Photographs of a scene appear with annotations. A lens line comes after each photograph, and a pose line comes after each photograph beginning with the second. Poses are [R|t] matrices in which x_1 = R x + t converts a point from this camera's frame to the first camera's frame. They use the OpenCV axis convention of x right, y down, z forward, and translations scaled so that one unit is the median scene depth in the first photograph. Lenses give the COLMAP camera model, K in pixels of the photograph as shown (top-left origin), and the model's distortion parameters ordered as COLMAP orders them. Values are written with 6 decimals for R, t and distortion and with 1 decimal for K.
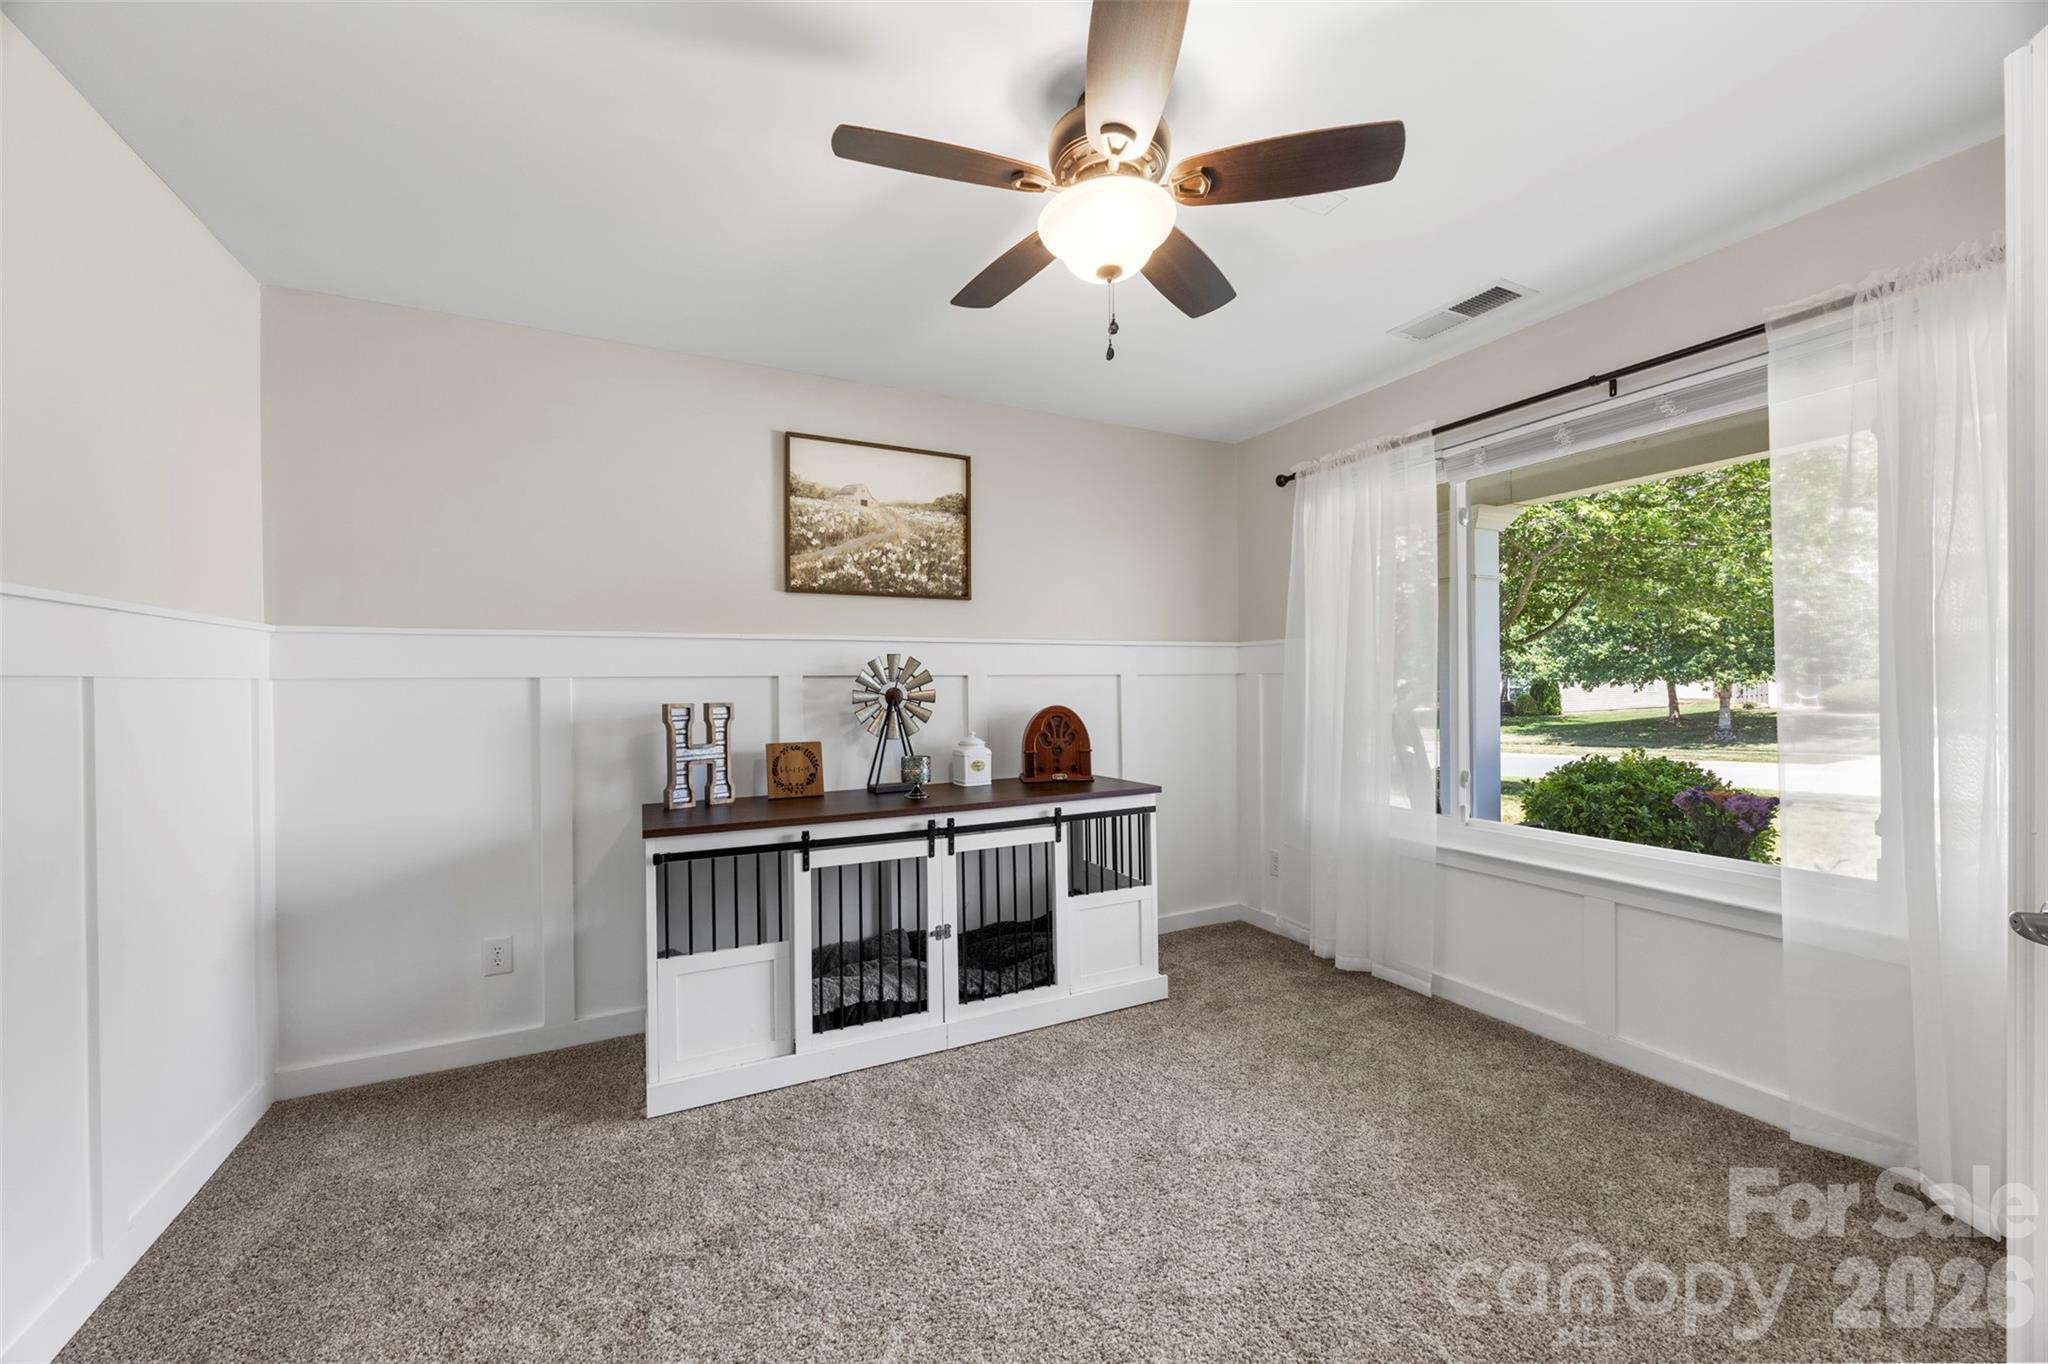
lens RADIAL K [[774.3, 0, 1019.3], [0, 774.3, 686.0], [0, 0, 1]] dist [-0.003672, 0.000199]
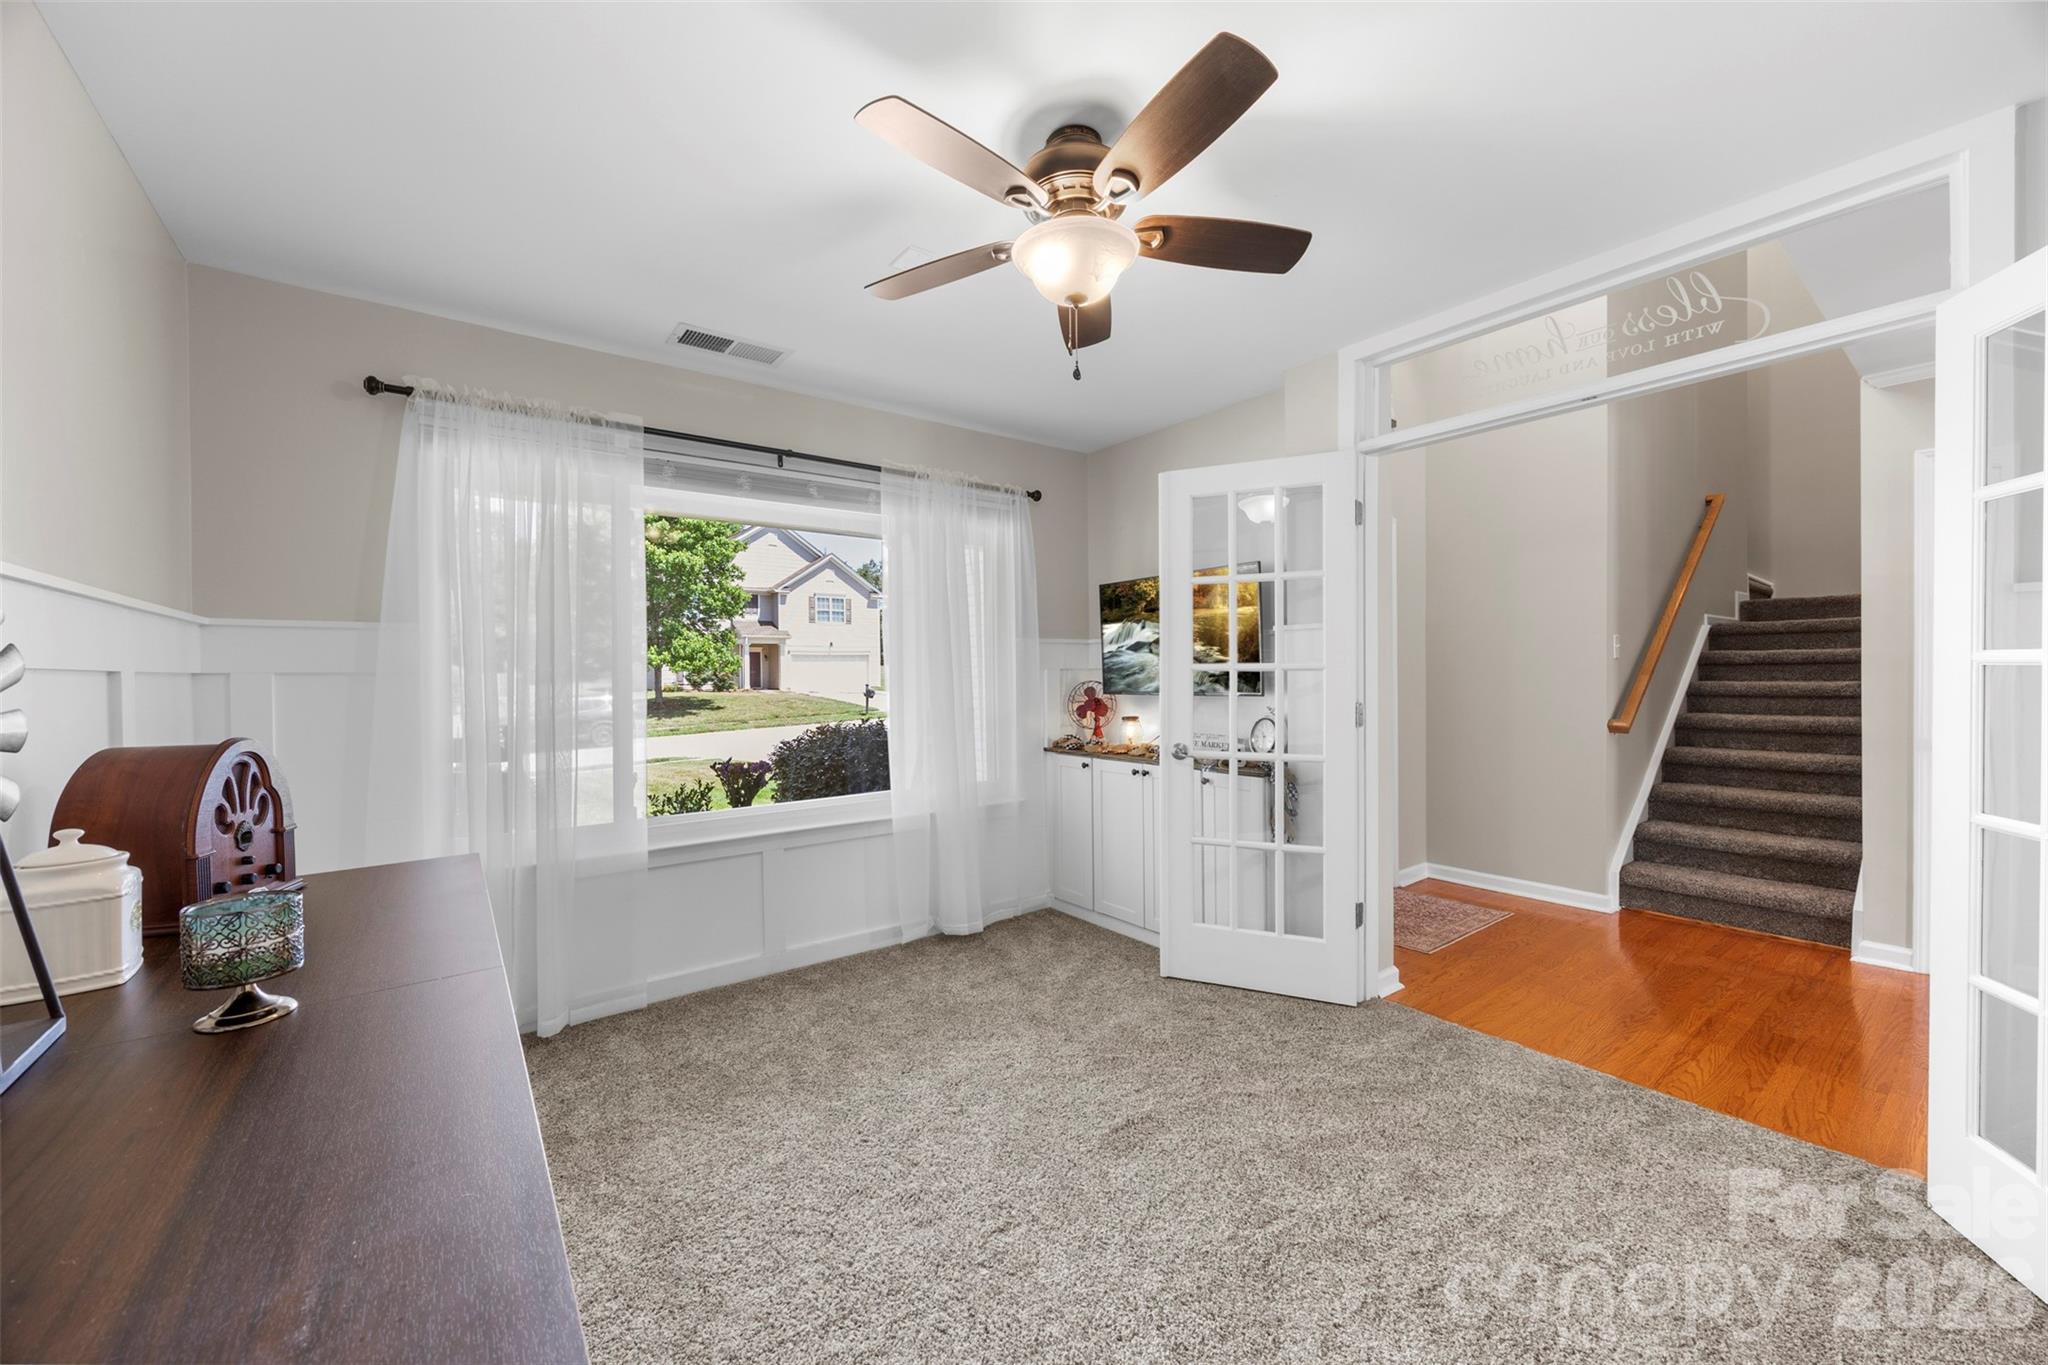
lens RADIAL K [[774.3, 0, 1019.3], [0, 774.3, 686.5], [0, 0, 1]] dist [-0.003672, 0.000199]
pose [[-0.170691, -0.004428, 0.985315, -0.538233], [0.014572, 0.999869, 0.007018, -0.001794], [-0.985217, 0.015556, -0.170604, 0.731571]]
